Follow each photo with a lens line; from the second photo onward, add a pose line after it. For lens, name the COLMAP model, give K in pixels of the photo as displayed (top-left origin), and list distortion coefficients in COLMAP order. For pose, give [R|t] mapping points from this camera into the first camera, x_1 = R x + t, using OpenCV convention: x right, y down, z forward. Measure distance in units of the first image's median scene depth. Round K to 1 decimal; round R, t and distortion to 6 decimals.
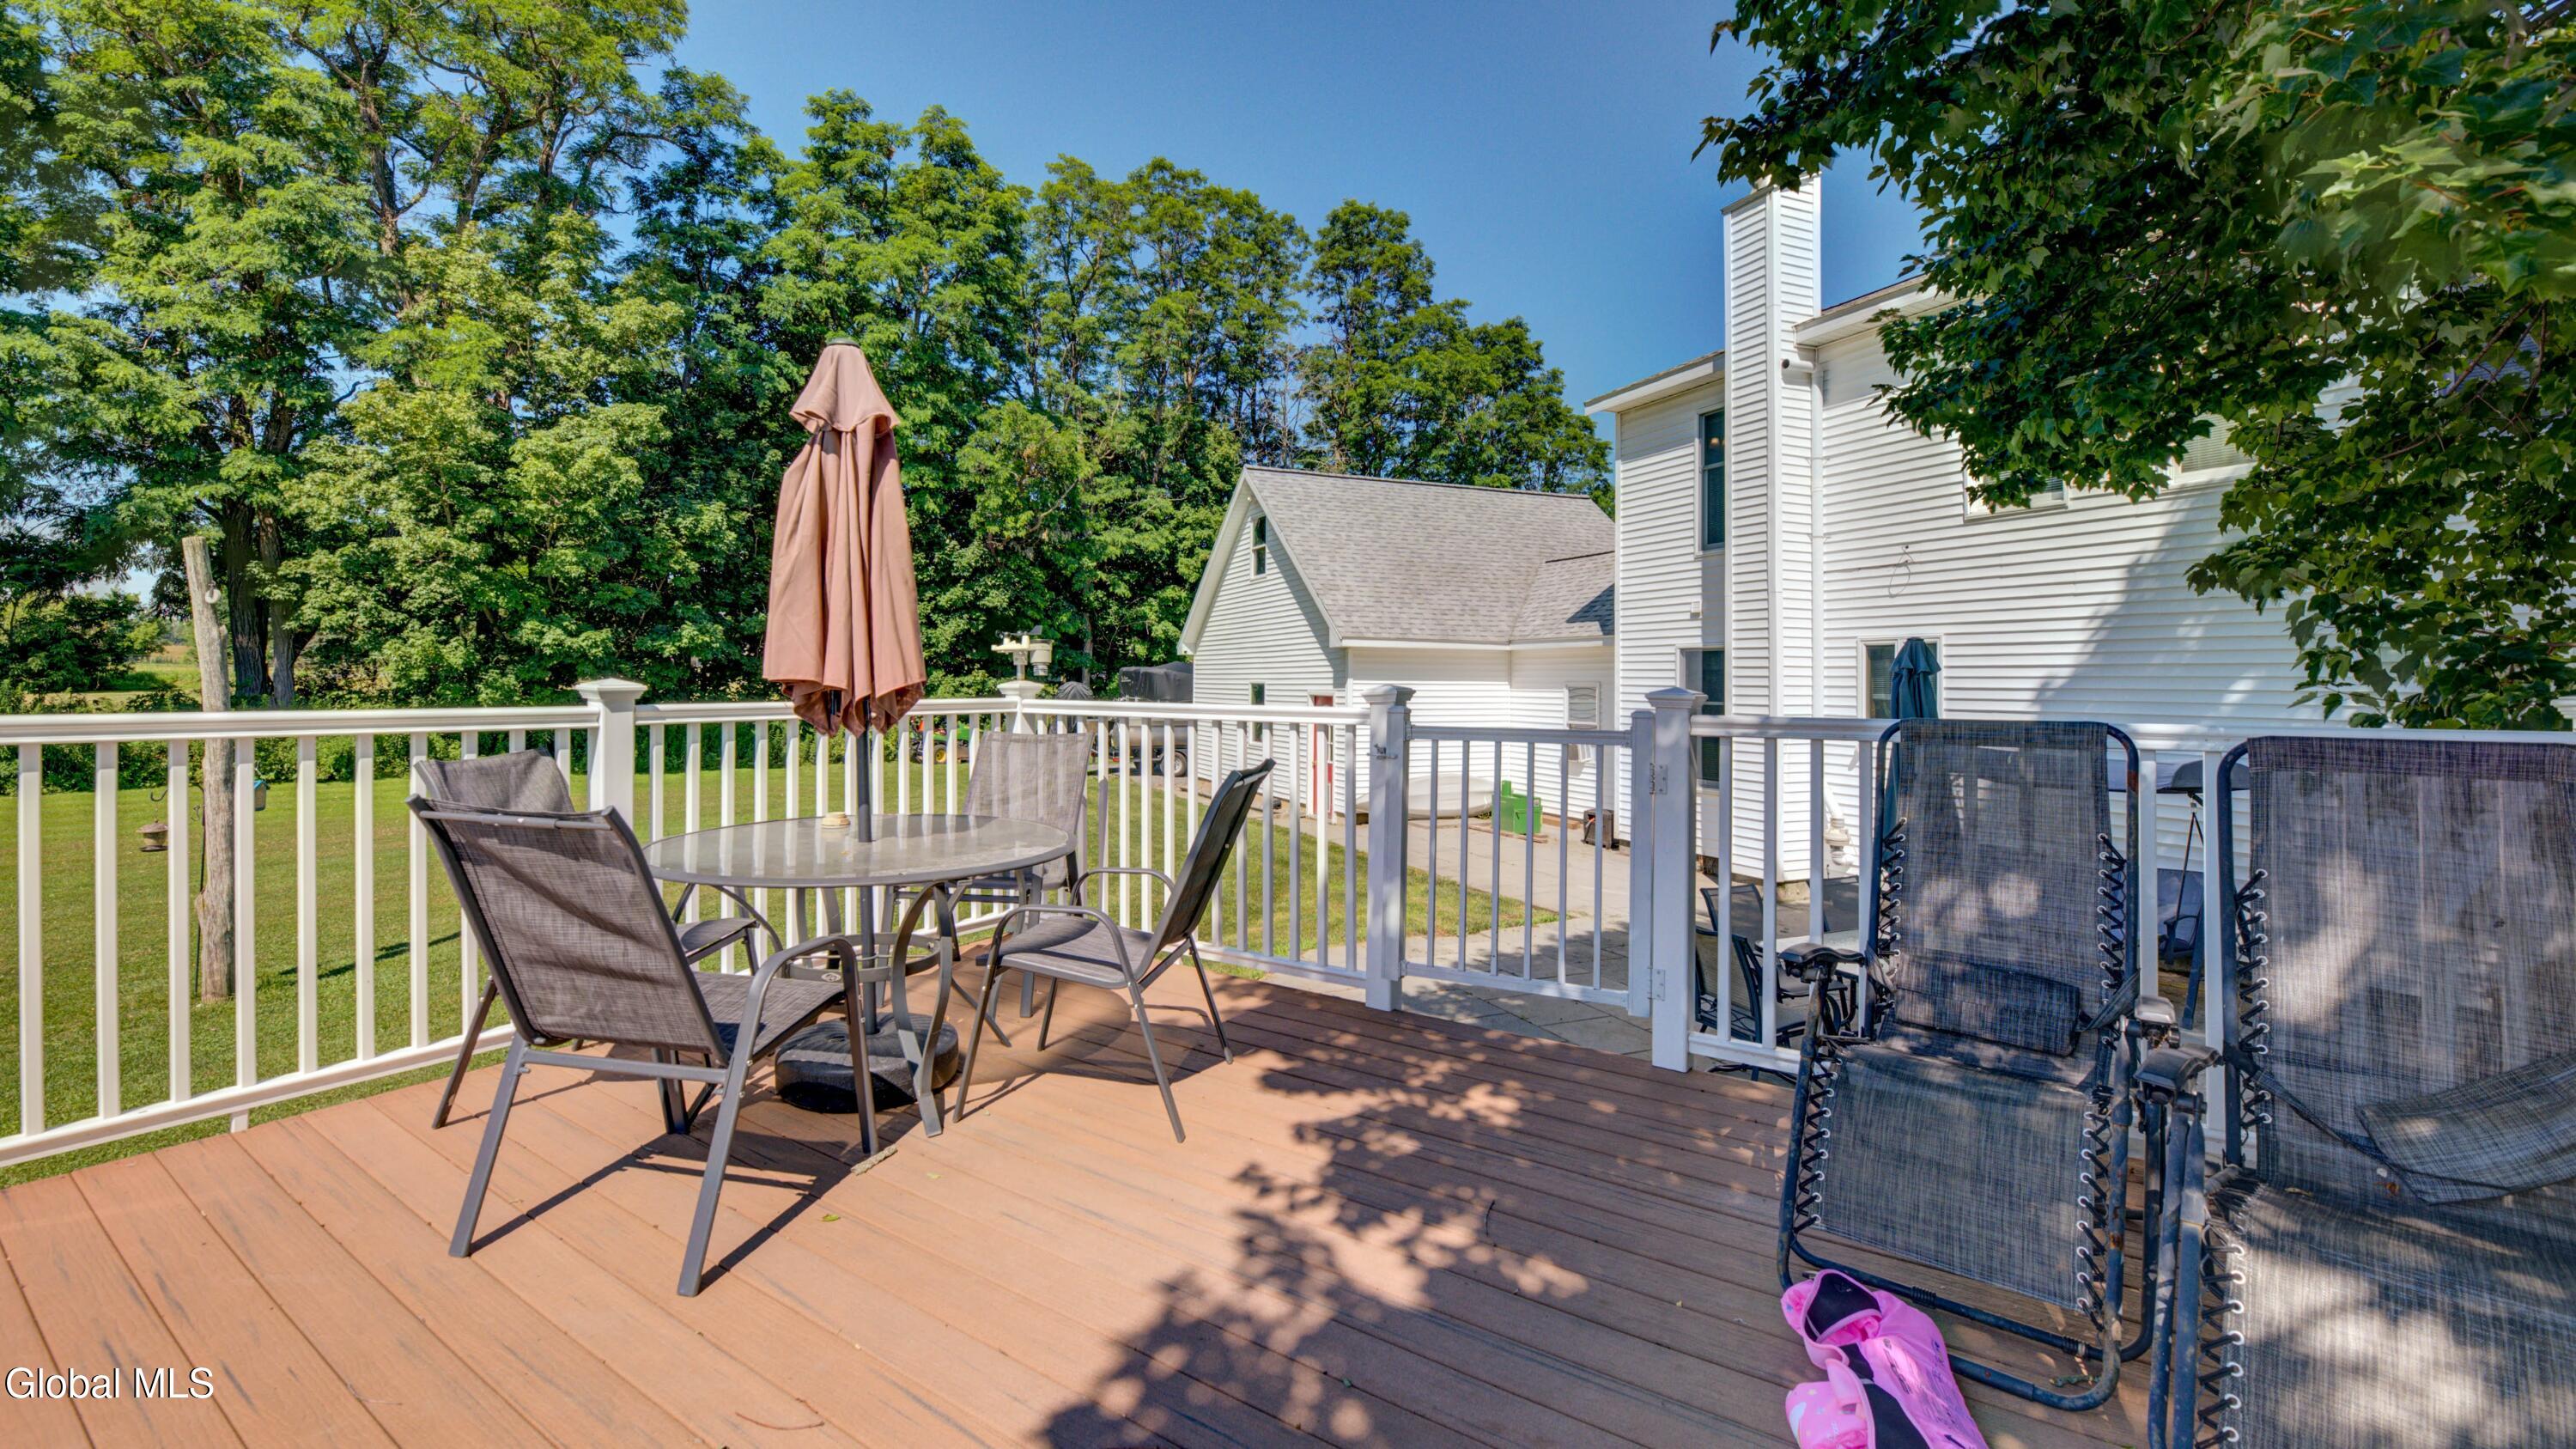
lens RADIAL K [[1064.2, 0, 1307.9], [0, 1064.2, 772.3], [0, 0, 1]] dist [-0.002381, -0.000875]
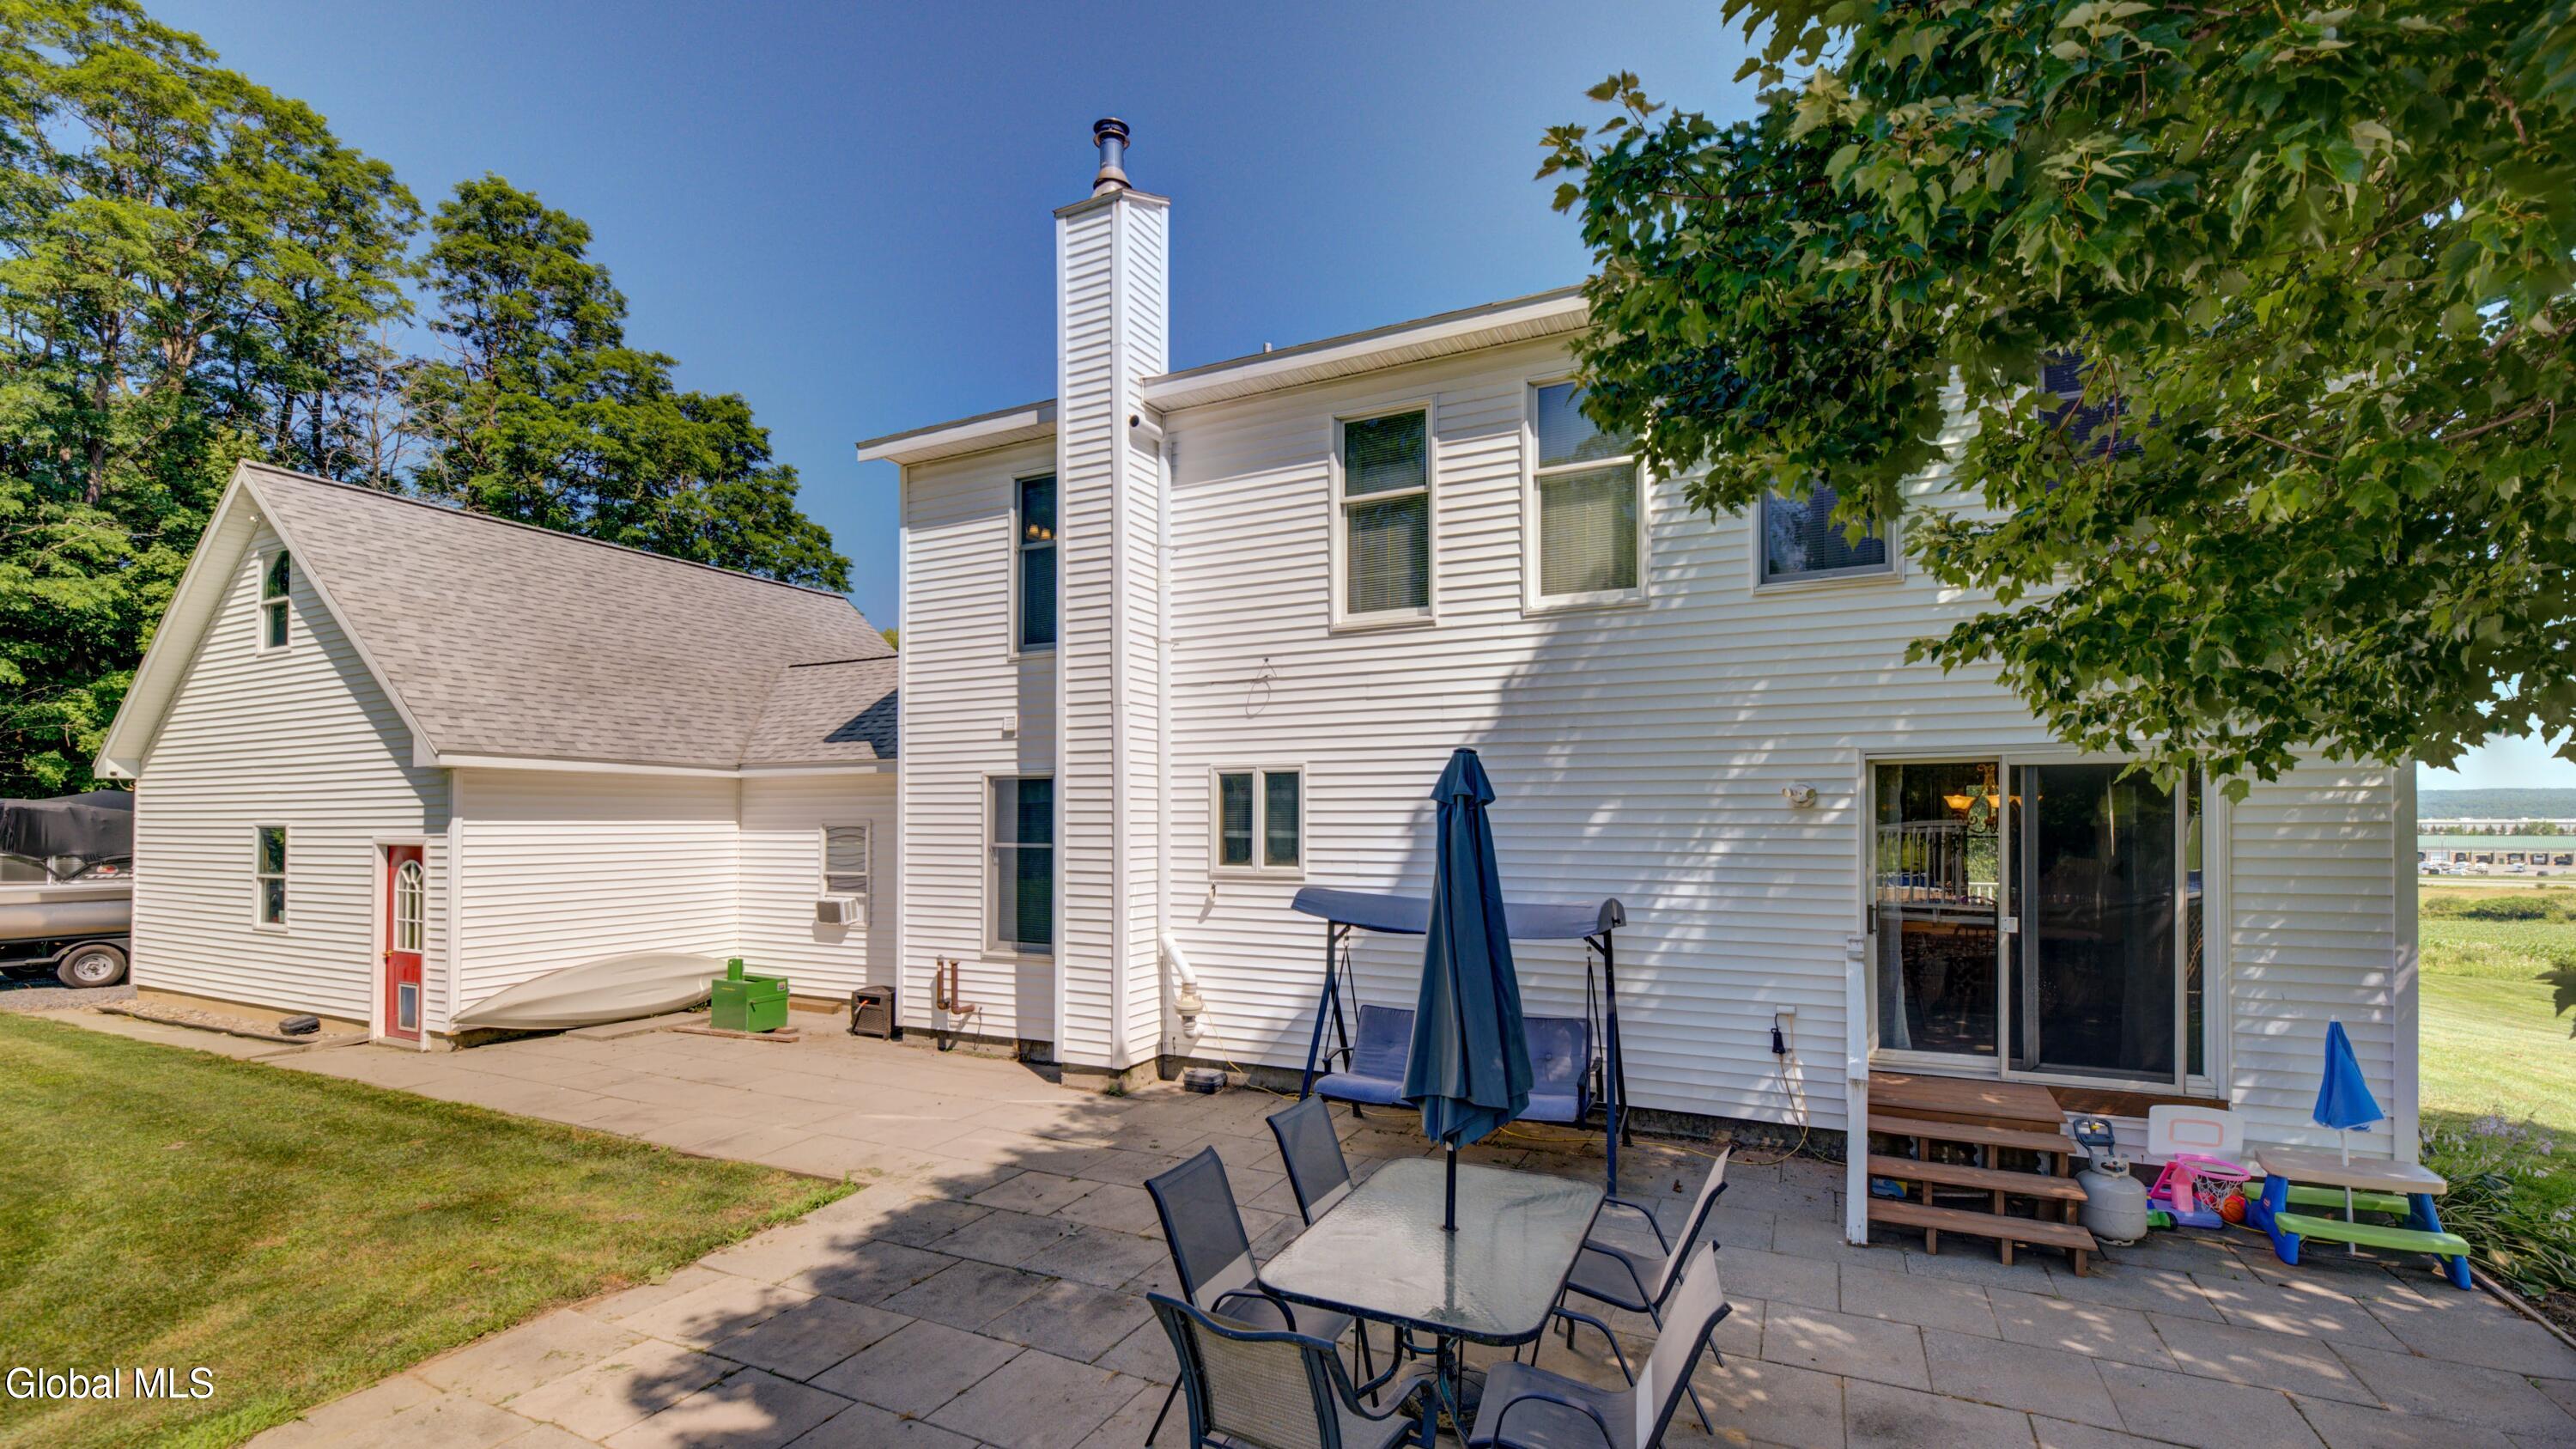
lens RADIAL K [[1064.2, 0, 1307.9], [0, 1064.2, 772.3], [0, 0, 1]] dist [-0.002381, -0.000875]
pose [[0.772604, 0.019970, 0.634574, 0.018231], [0.061271, 0.992495, -0.105832, -0.011227], [-0.631925, 0.120647, 0.765581, 0.127579]]
